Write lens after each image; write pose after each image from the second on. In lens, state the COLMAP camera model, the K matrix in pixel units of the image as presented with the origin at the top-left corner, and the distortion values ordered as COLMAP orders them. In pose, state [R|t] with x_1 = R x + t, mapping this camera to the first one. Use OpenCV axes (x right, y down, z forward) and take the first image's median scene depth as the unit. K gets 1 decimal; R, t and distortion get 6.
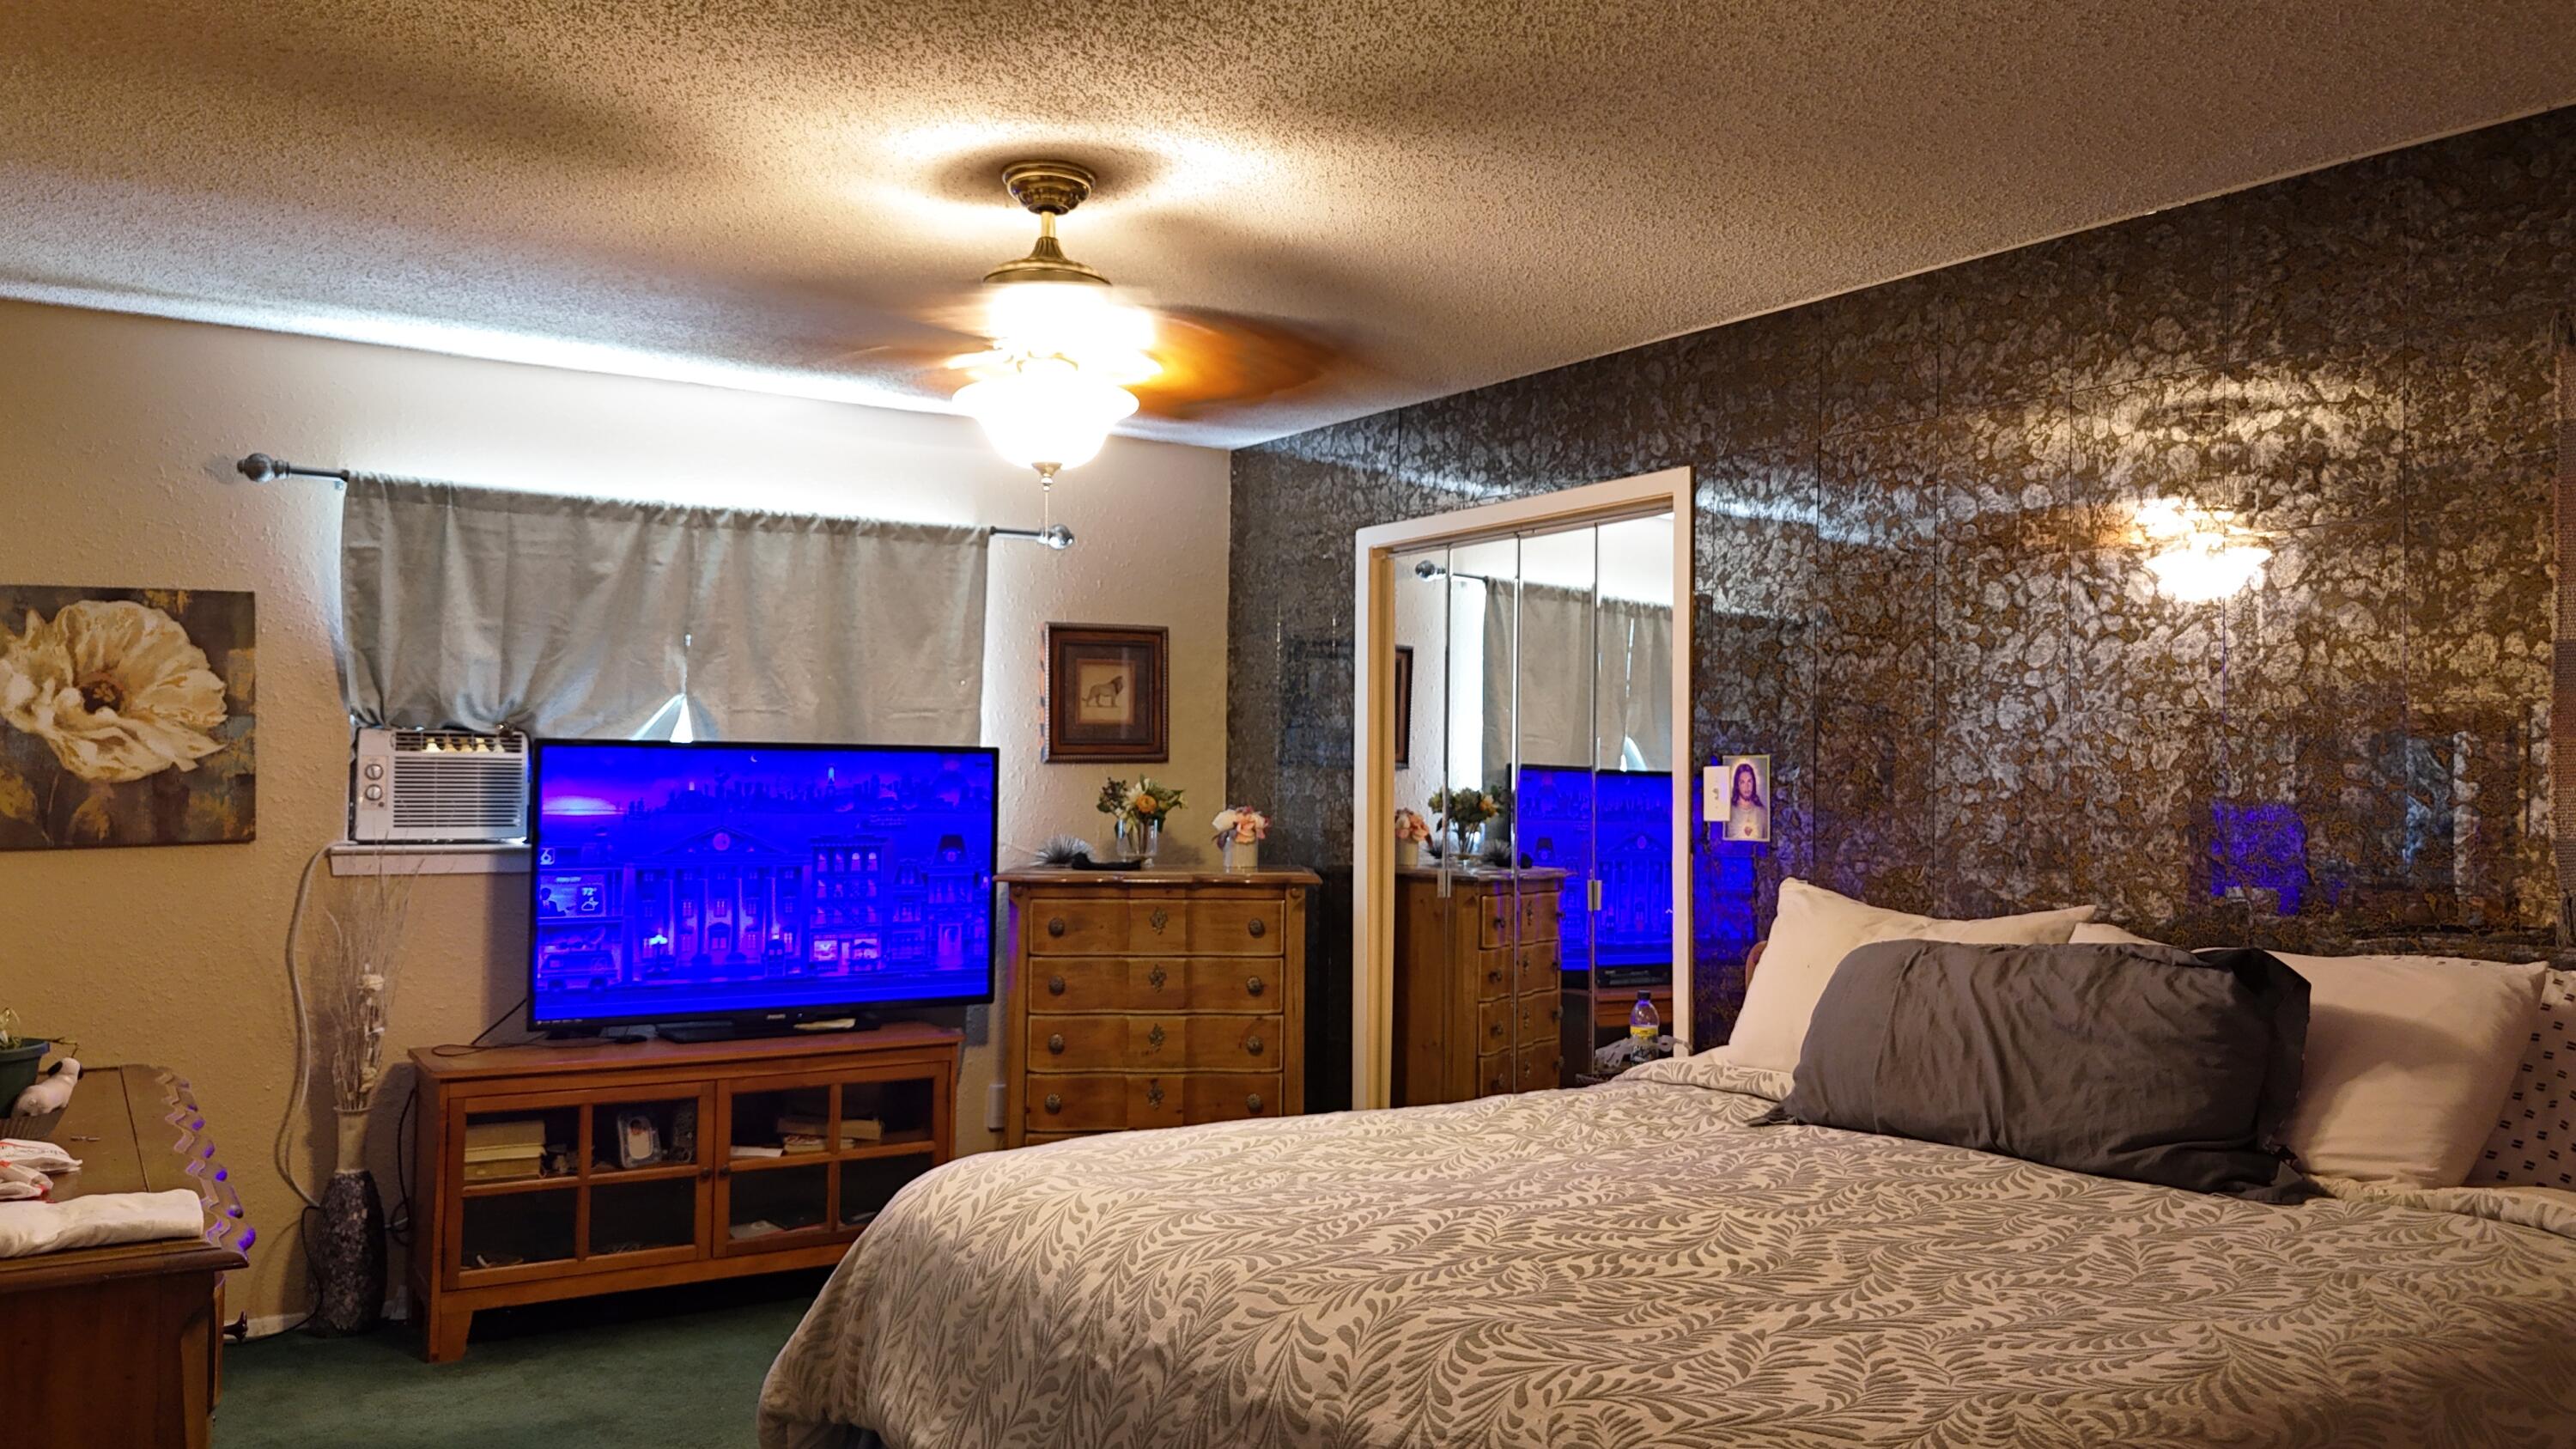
lens RADIAL K [[1872.1, 0, 1287.0], [0, 1872.1, 724.3], [0, 0, 1]] dist [-0.004416, -0.006262]
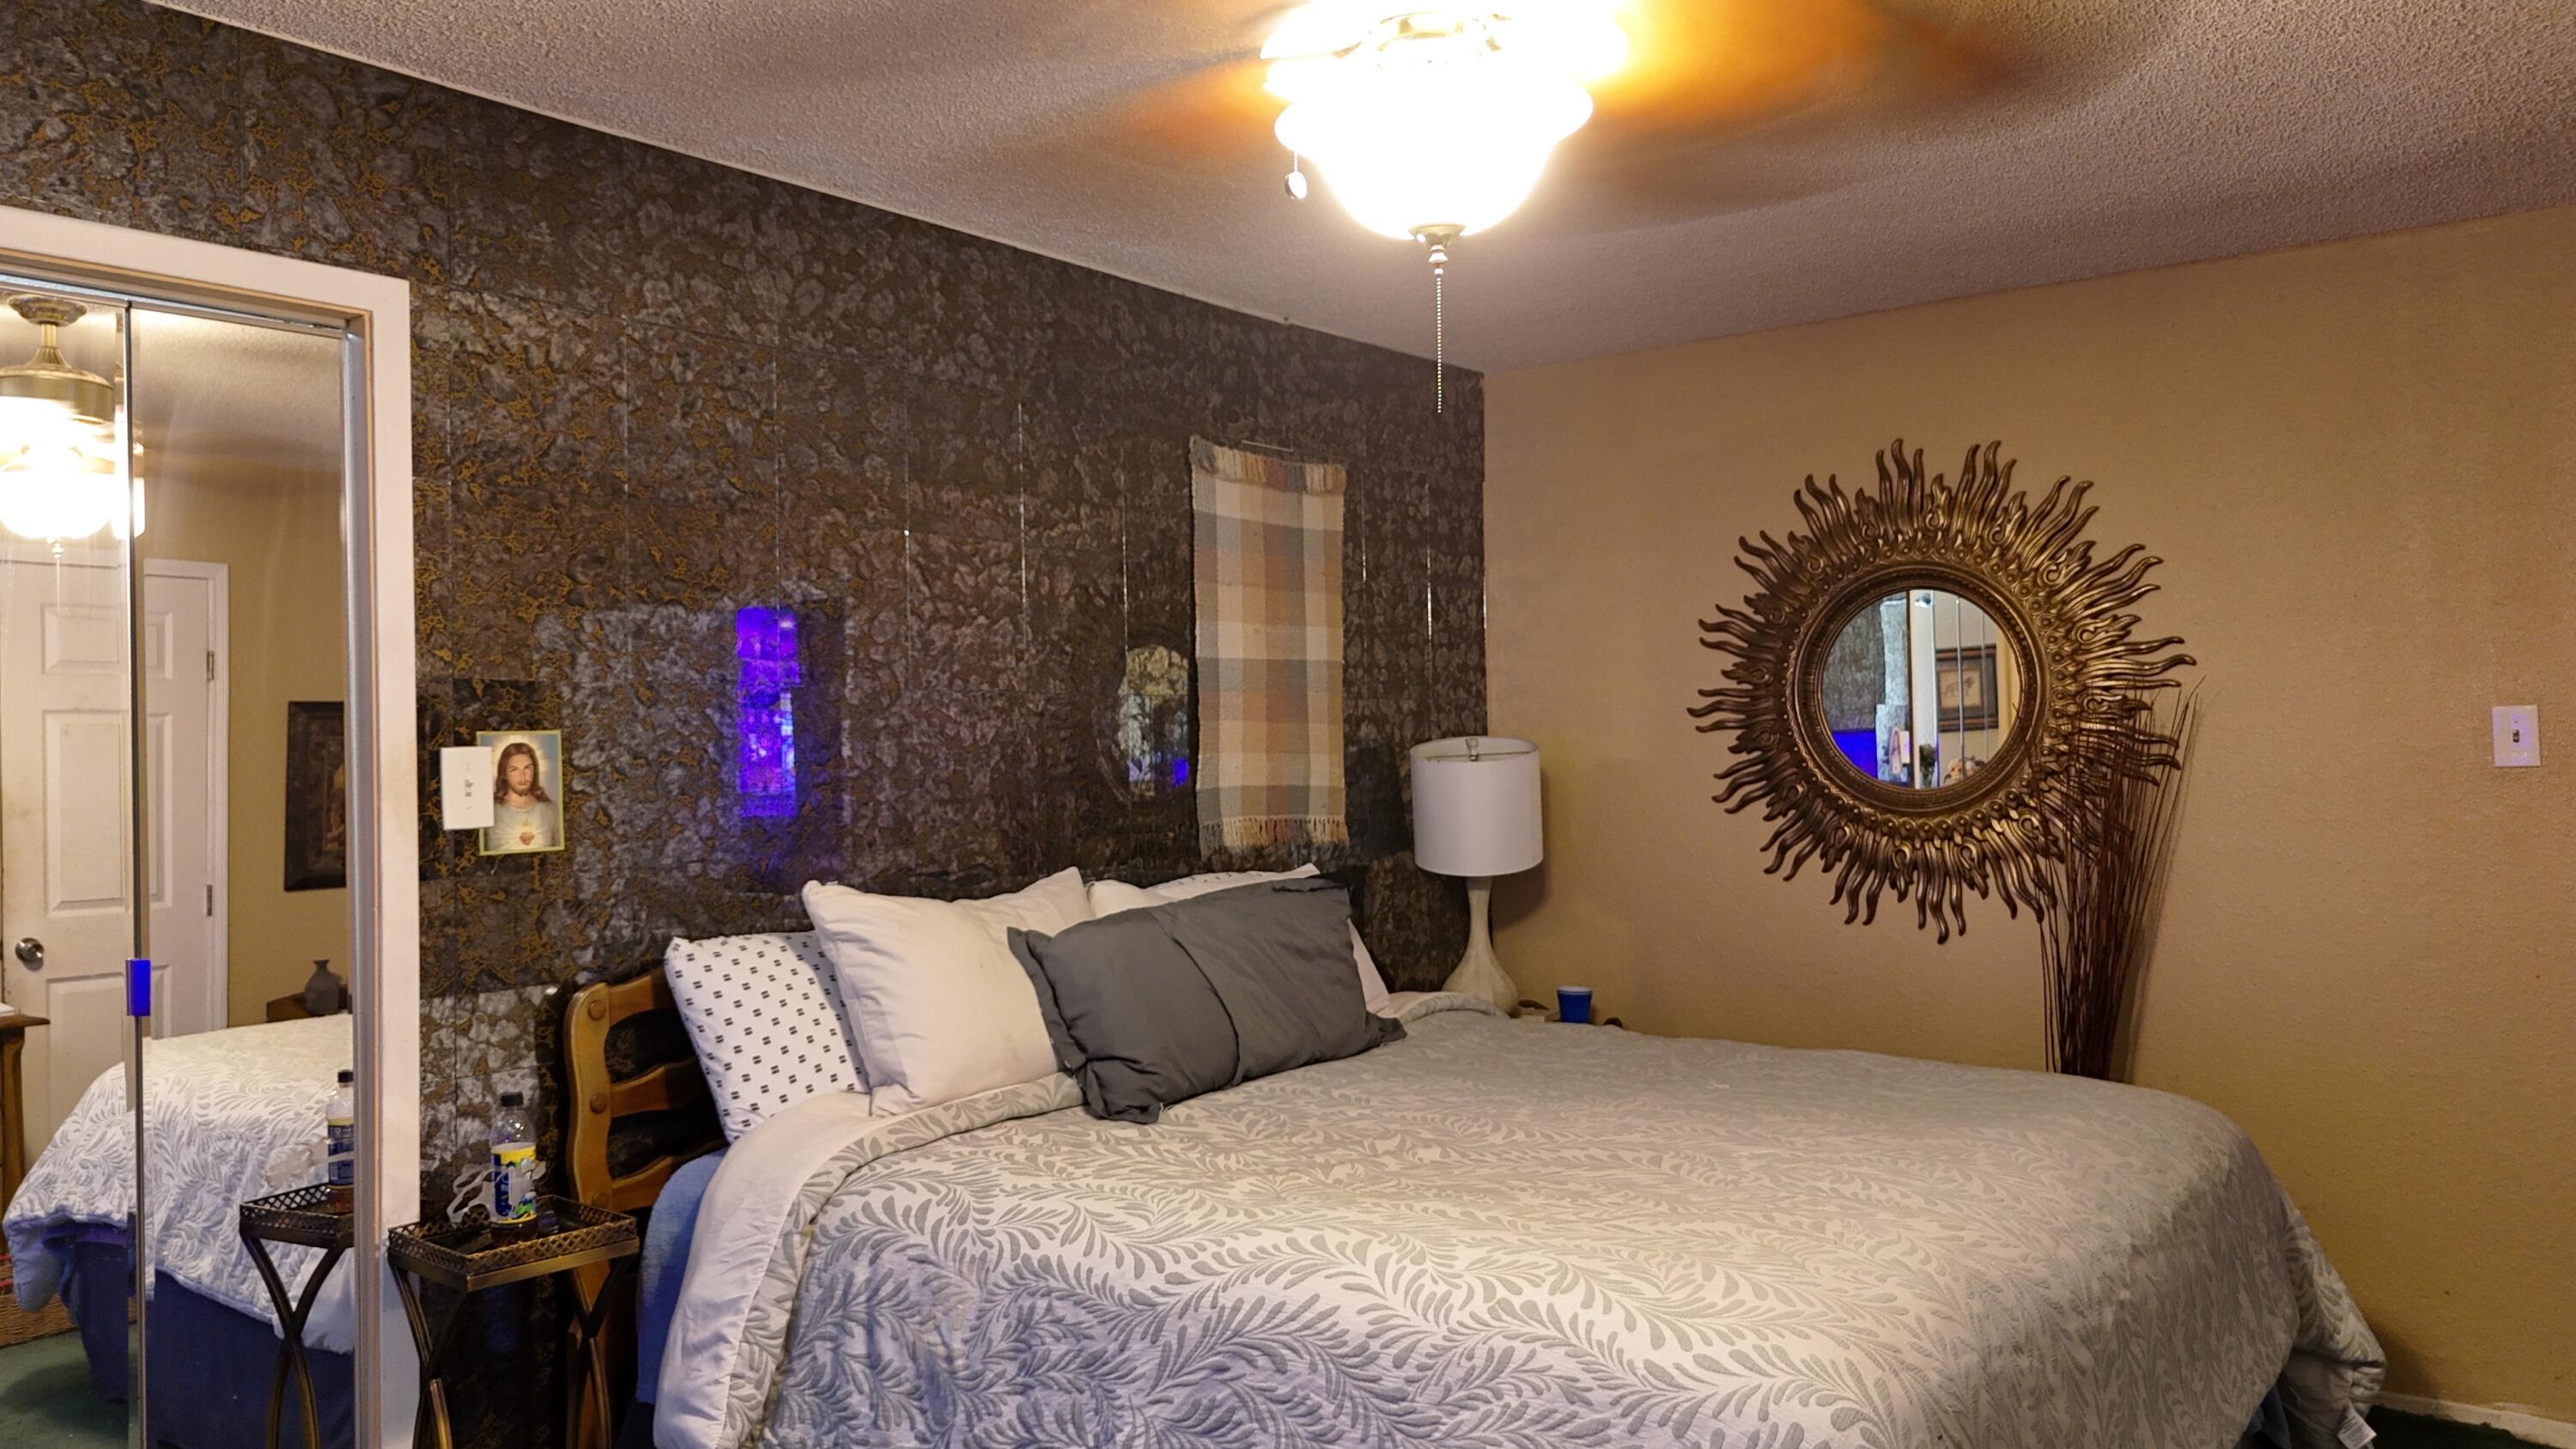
lens RADIAL K [[1872.1, 0, 1287.0], [0, 1872.1, 725.5], [0, 0, 1]] dist [-0.004416, -0.006262]
pose [[-0.329599, 0.000514, 0.944121, -0.593875], [-0.021858, 0.999728, -0.008175, 0.016351], [-0.943868, -0.023331, -0.329498, 1.115782]]
